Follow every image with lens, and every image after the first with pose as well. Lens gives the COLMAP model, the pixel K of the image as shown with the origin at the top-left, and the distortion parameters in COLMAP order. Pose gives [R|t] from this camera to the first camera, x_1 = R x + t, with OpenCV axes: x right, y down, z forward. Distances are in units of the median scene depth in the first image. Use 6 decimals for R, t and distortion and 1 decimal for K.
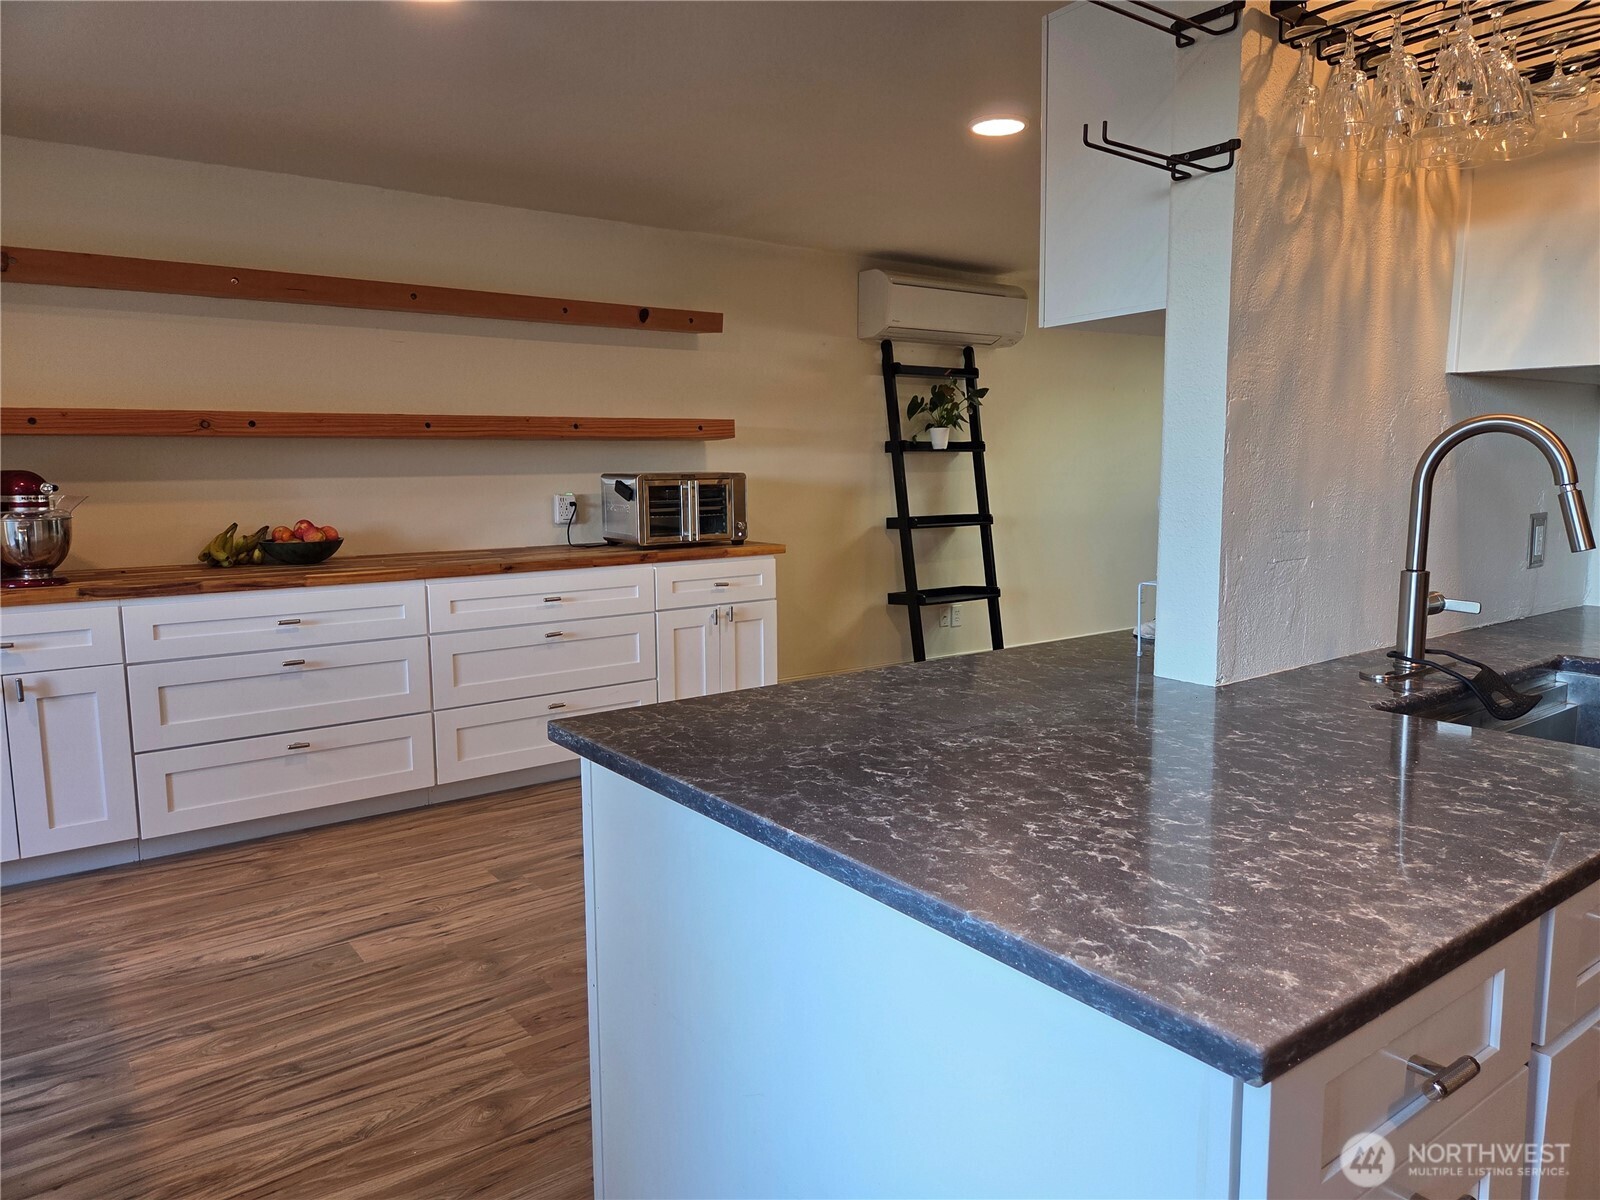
lens RADIAL K [[1066.0, 0, 800.0], [0, 1066.0, 600.0], [0, 0, 1]] dist [0.046323, -0.005831]
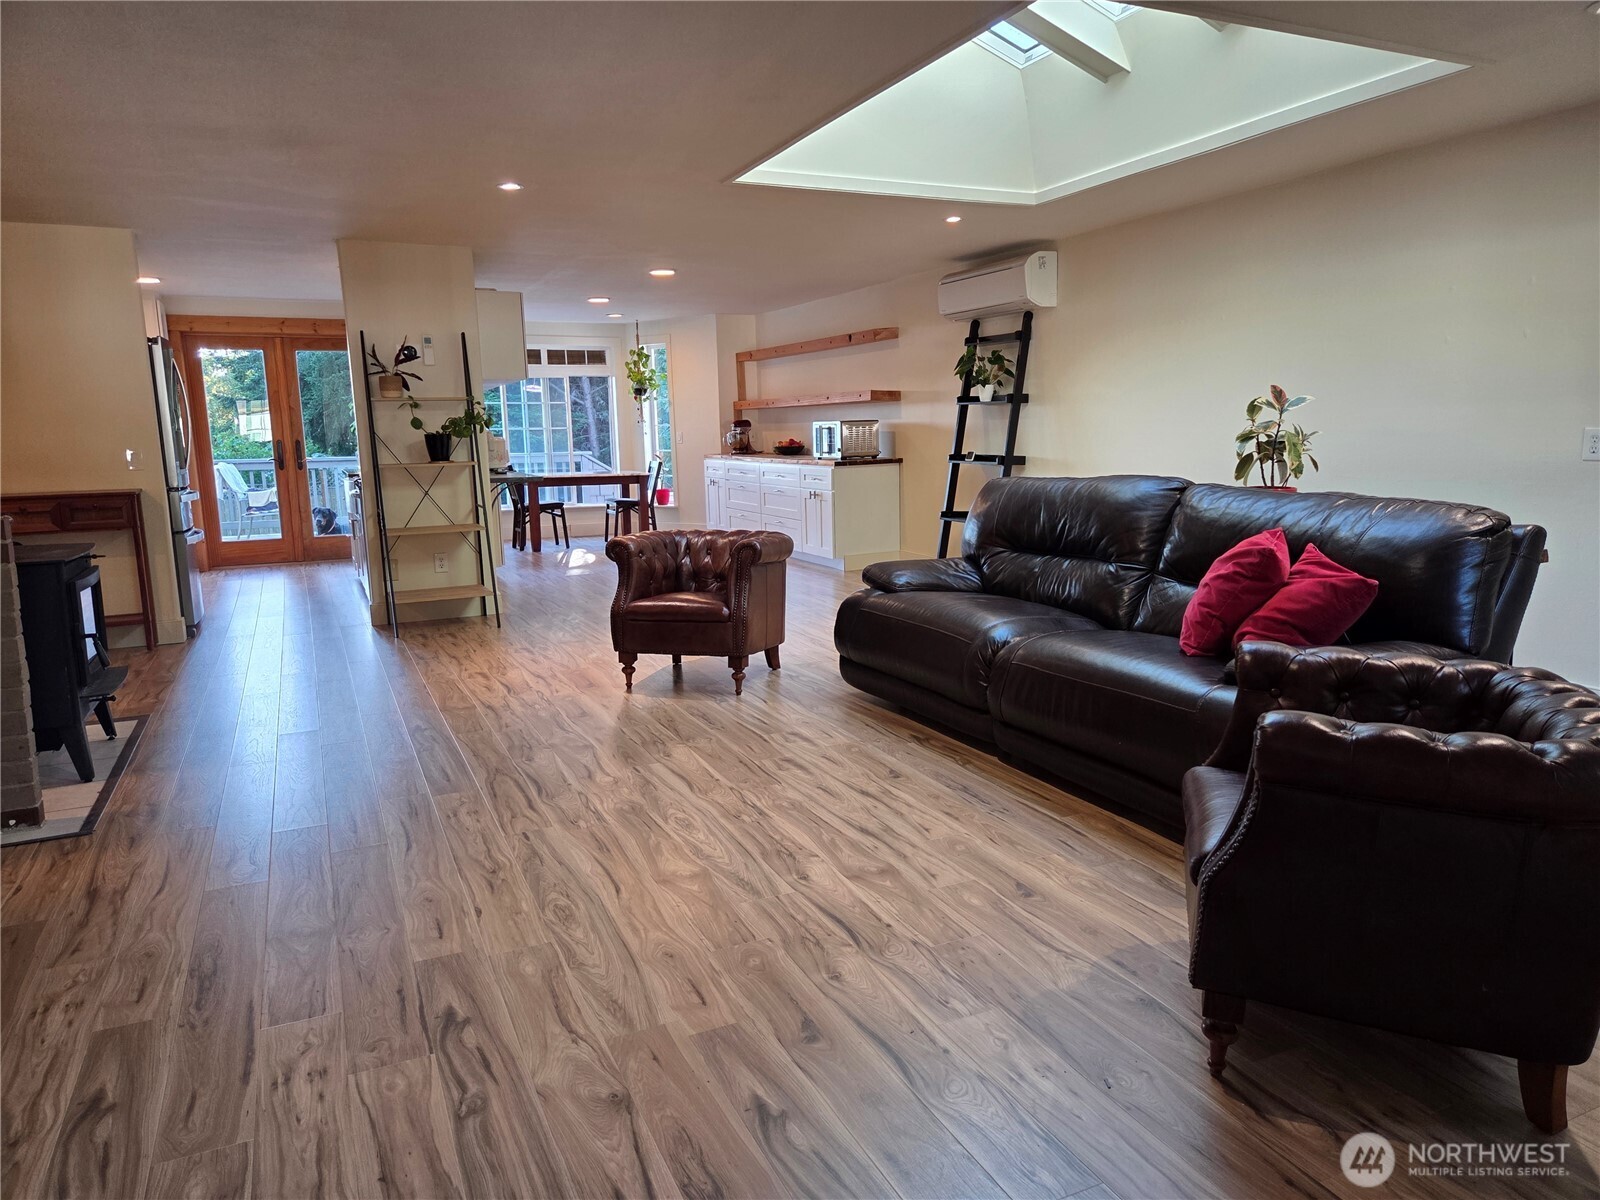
lens RADIAL K [[1066.0, 0, 800.0], [0, 1066.0, 600.0], [0, 0, 1]] dist [0.046323, -0.005831]
pose [[-0.189954, 0.173990, -0.966253, 2.188242], [-0.103653, 0.975118, 0.195964, -0.208544], [0.976306, 0.137379, -0.167193, 1.564644]]
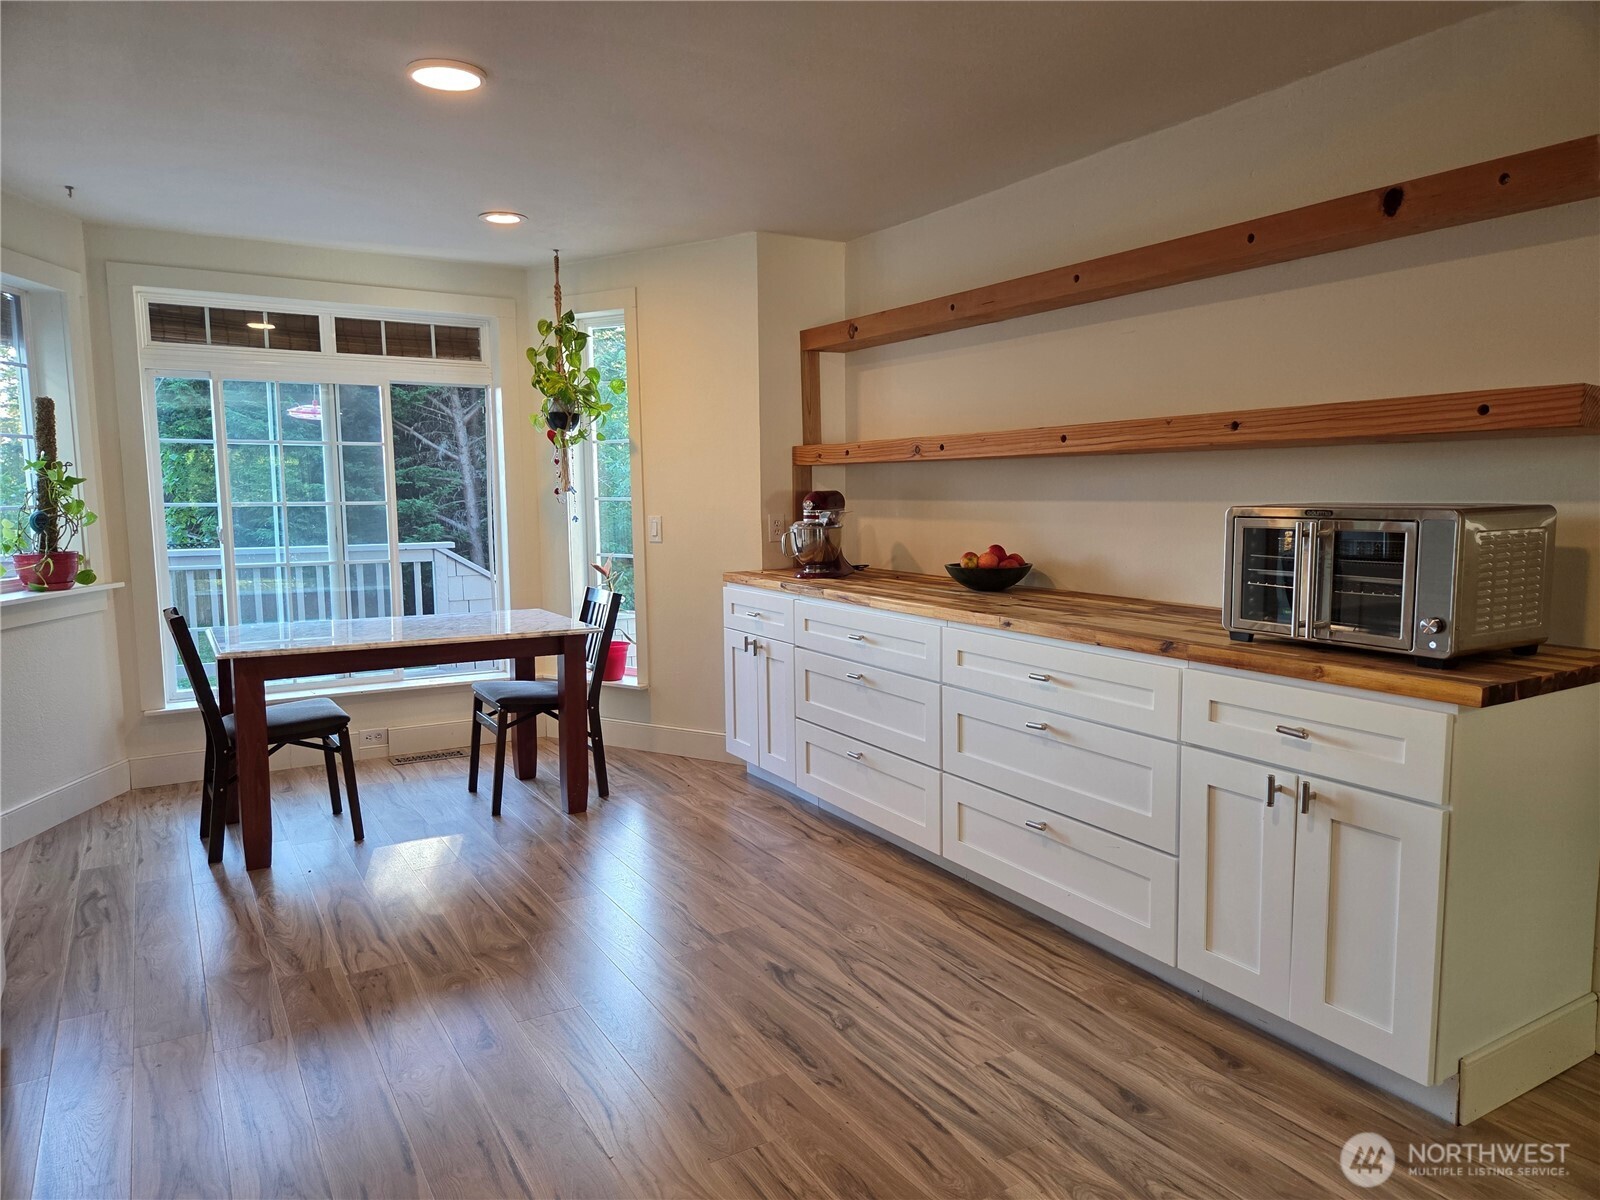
lens RADIAL K [[1066.0, 0, 800.0], [0, 1066.0, 600.0], [0, 0, 1]] dist [0.046323, -0.005831]
pose [[-0.089171, 0.117520, -0.989059, 0.511166], [-0.120340, 0.984469, 0.127824, -0.130287], [0.988720, 0.130422, -0.073644, 0.938556]]
